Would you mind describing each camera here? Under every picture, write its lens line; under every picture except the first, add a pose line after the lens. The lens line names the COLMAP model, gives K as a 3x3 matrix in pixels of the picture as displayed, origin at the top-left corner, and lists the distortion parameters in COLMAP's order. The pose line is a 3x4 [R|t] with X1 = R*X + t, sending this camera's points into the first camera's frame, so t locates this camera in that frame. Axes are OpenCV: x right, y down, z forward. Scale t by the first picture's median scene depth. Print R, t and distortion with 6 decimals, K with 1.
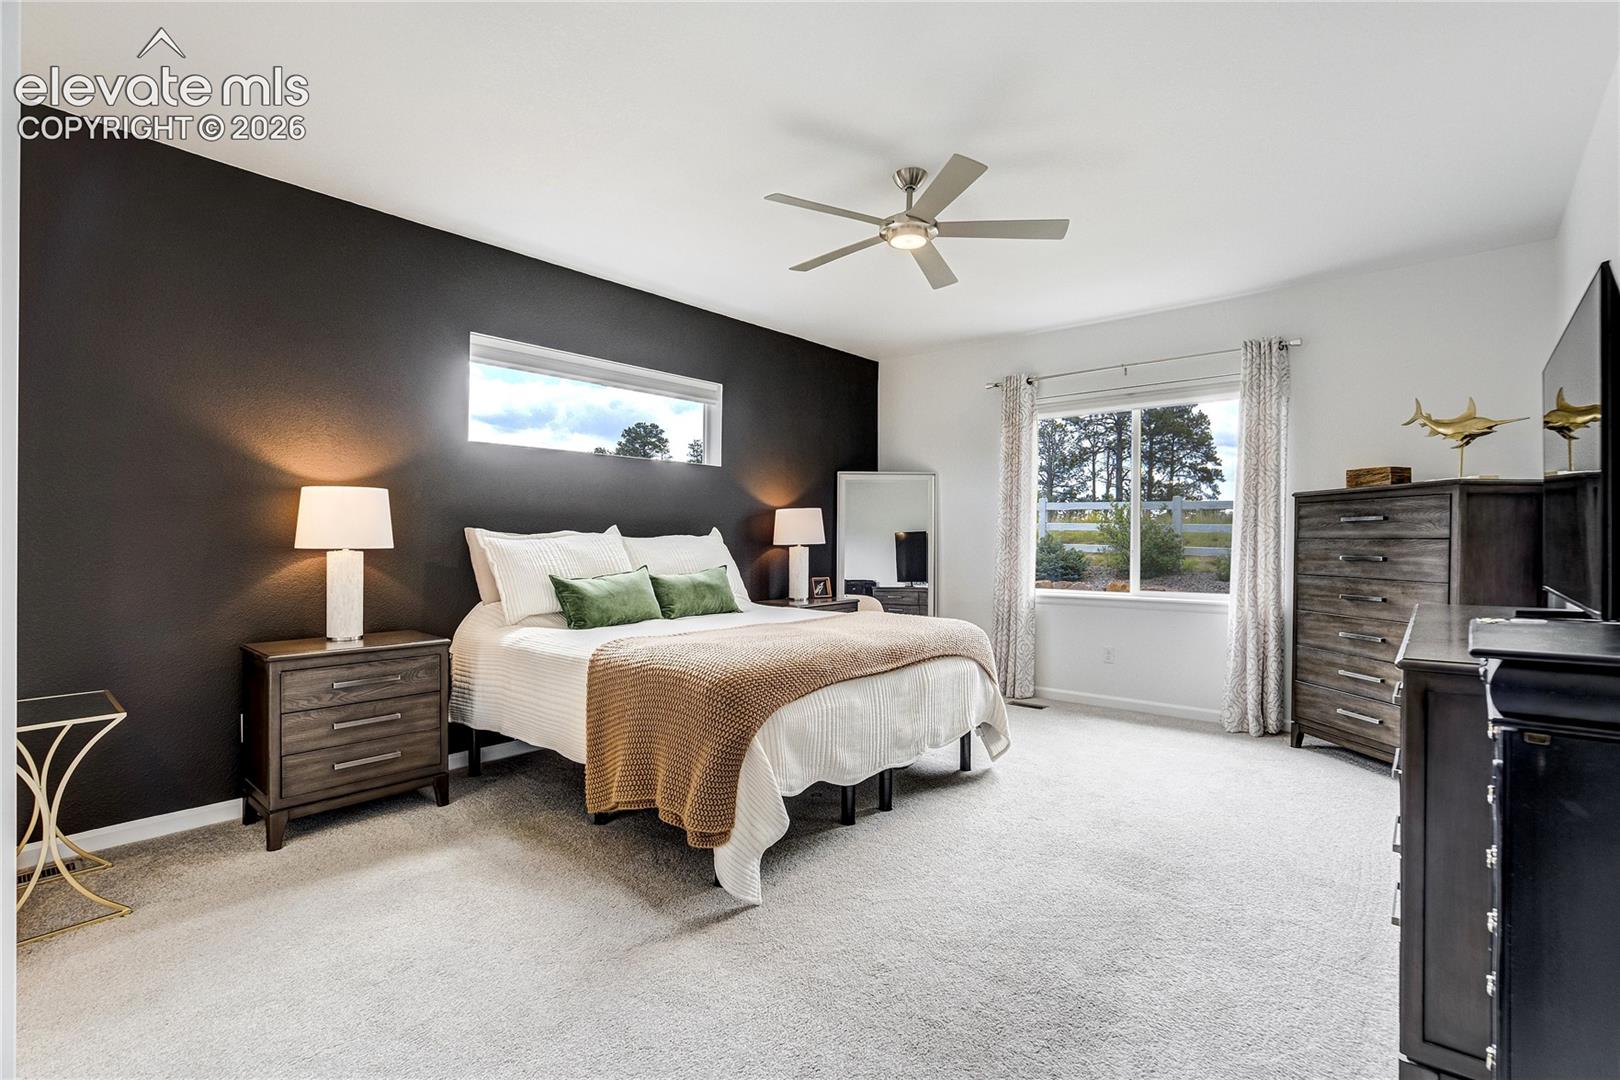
lens RADIAL K [[751.6, 0, 810.9], [0, 751.6, 535.0], [0, 0, 1]] dist [-0.048739, 0.016660]
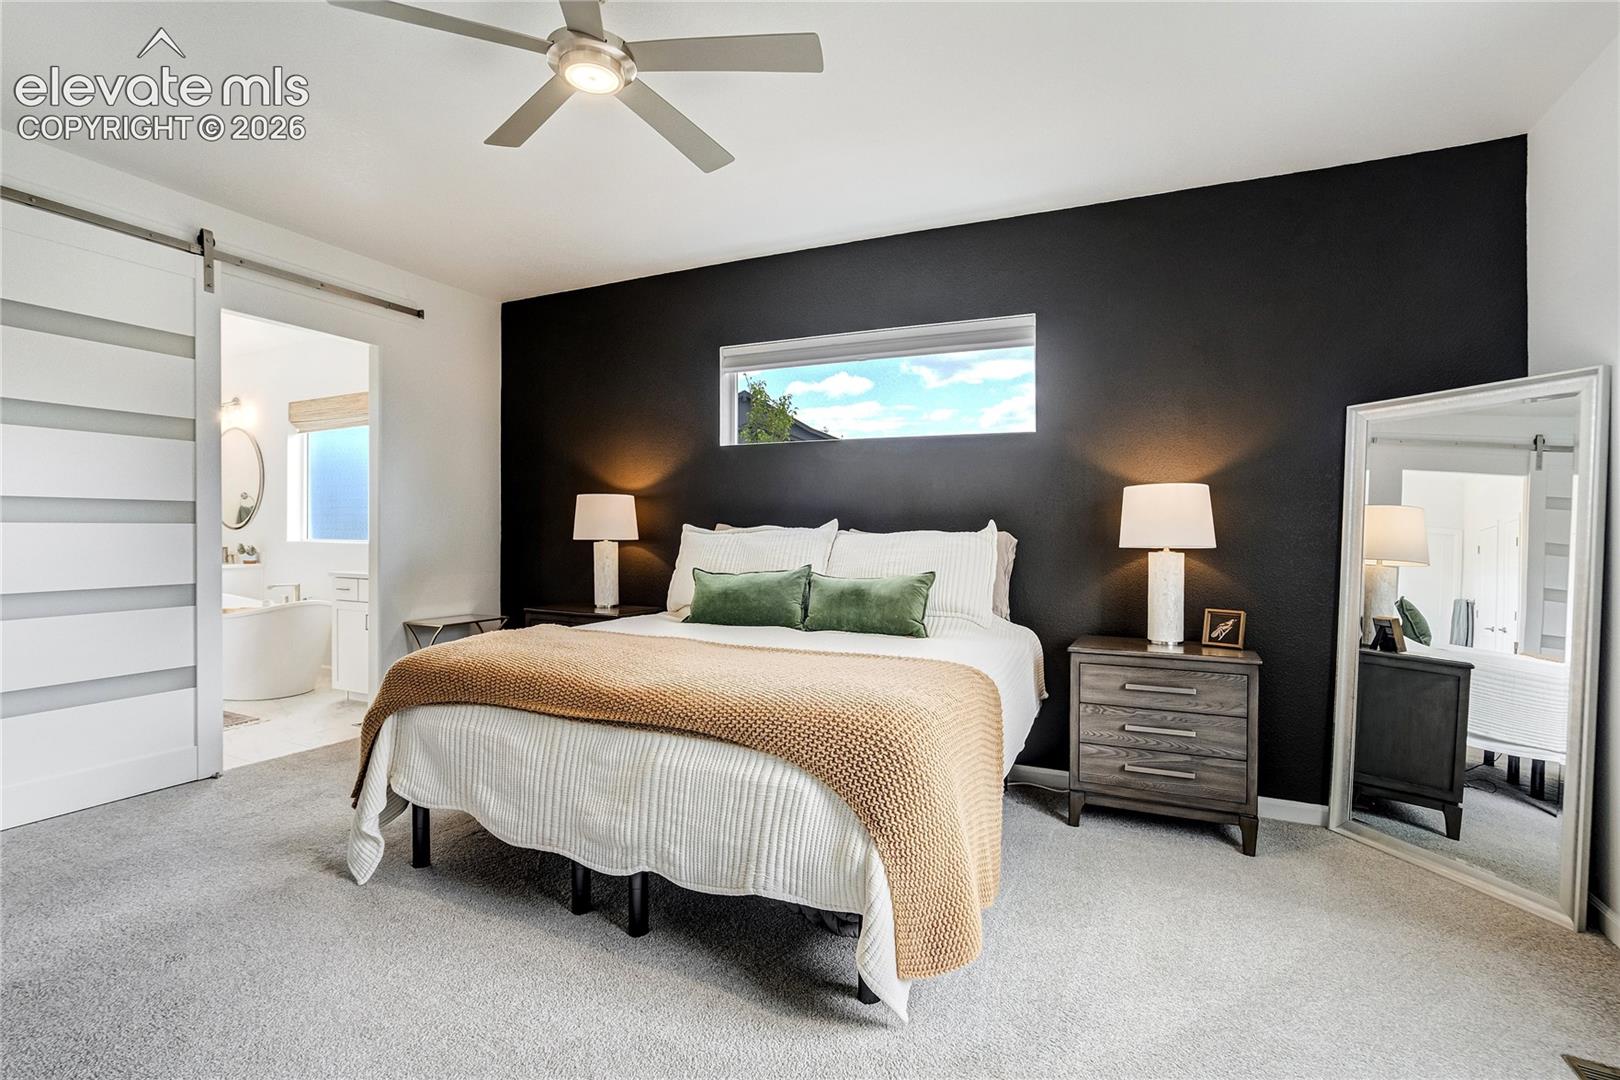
lens RADIAL K [[784.5, 0, 809.3], [0, 784.5, 542.0], [0, 0, 1]] dist [-0.004760, -0.000196]
pose [[0.245929, 0.010174, -0.969235, 0.495496], [-0.005096, 0.999945, 0.009203, 0.004379], [0.969275, 0.002676, 0.245967, 0.589872]]
